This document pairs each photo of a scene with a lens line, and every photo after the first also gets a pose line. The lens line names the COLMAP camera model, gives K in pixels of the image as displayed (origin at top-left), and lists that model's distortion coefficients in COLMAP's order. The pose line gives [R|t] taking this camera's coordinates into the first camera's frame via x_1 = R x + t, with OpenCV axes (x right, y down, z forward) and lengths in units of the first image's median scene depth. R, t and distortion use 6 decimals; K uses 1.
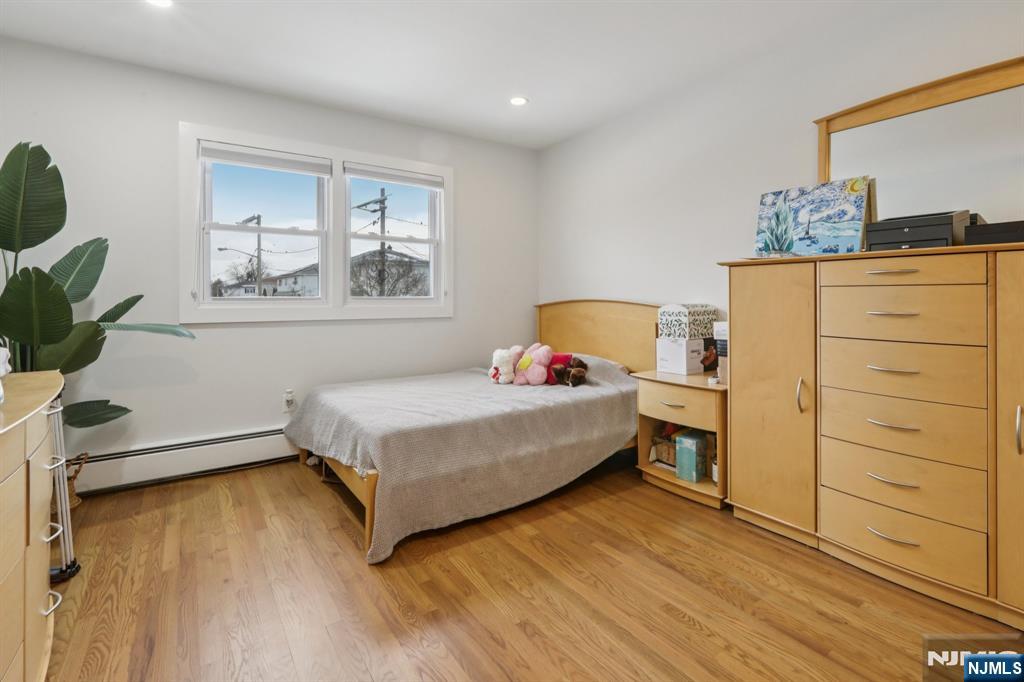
lens RADIAL K [[474.3, 0, 510.1], [0, 474.3, 296.1], [0, 0, 1]] dist [0.000357, 0.000241]
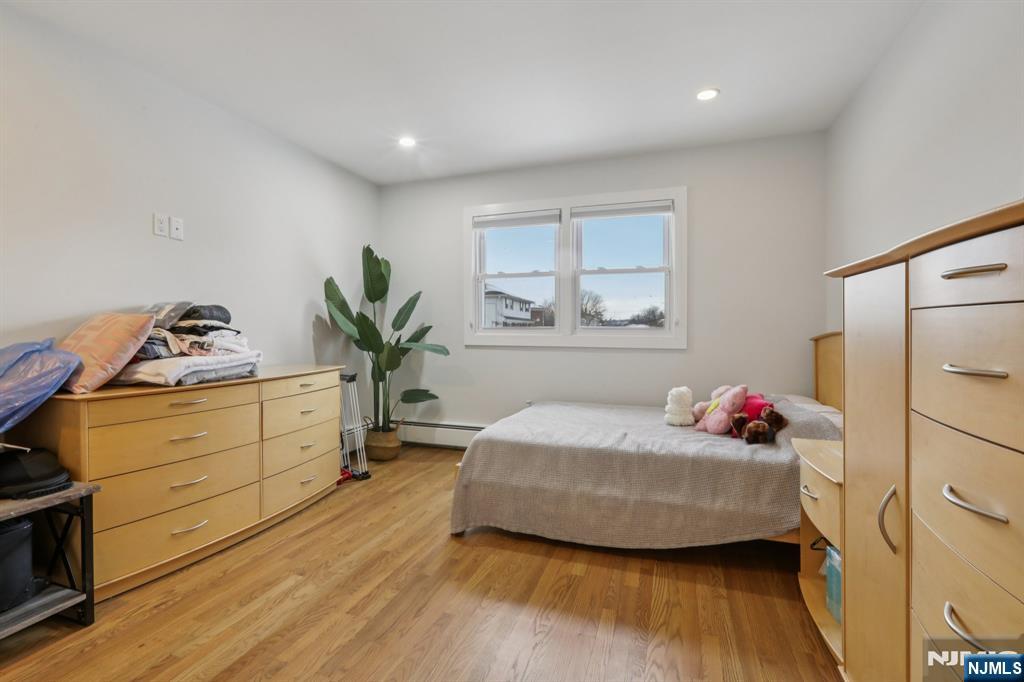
lens RADIAL K [[468.1, 0, 509.8], [0, 468.1, 332.7], [0, 0, 1]] dist [-0.000949, 0.000119]
pose [[0.586127, 0.011691, -0.810135, 0.696281], [0.001166, 0.999883, 0.015272, -0.002528], [0.810218, -0.009895, 0.586045, 0.322594]]
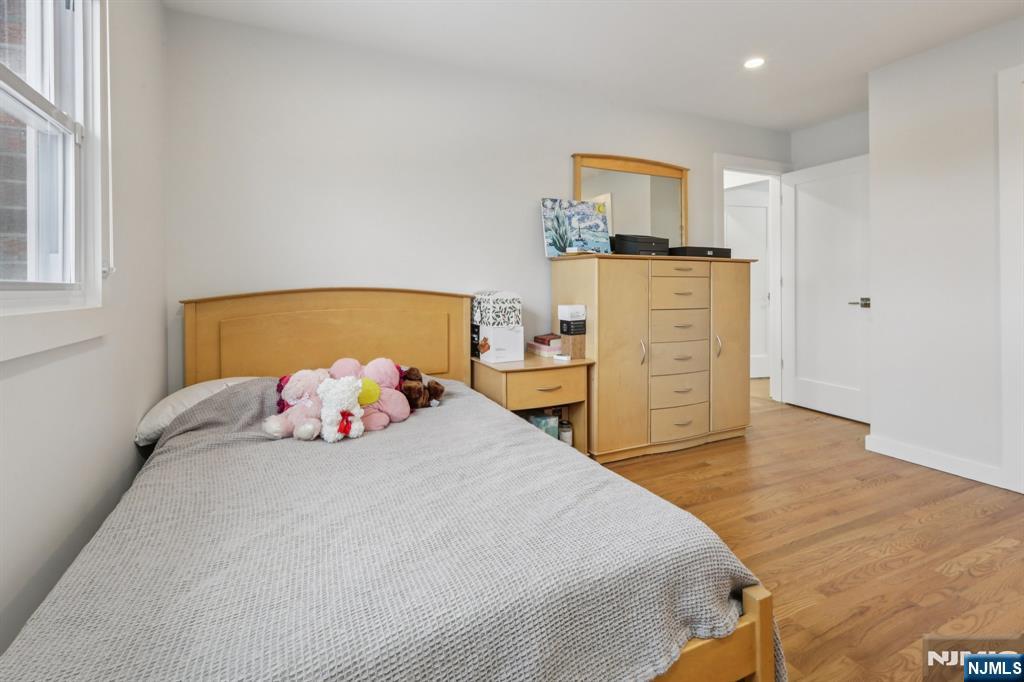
lens RADIAL K [[473.1, 0, 509.6], [0, 473.1, 285.1], [0, 0, 1]] dist [0.001536, 0.000526]
pose [[0.165076, 0.001687, 0.986279, -0.769472], [0.001034, 0.999998, -0.001884, 0.008102], [-0.986280, 0.001331, 0.165074, 1.036129]]
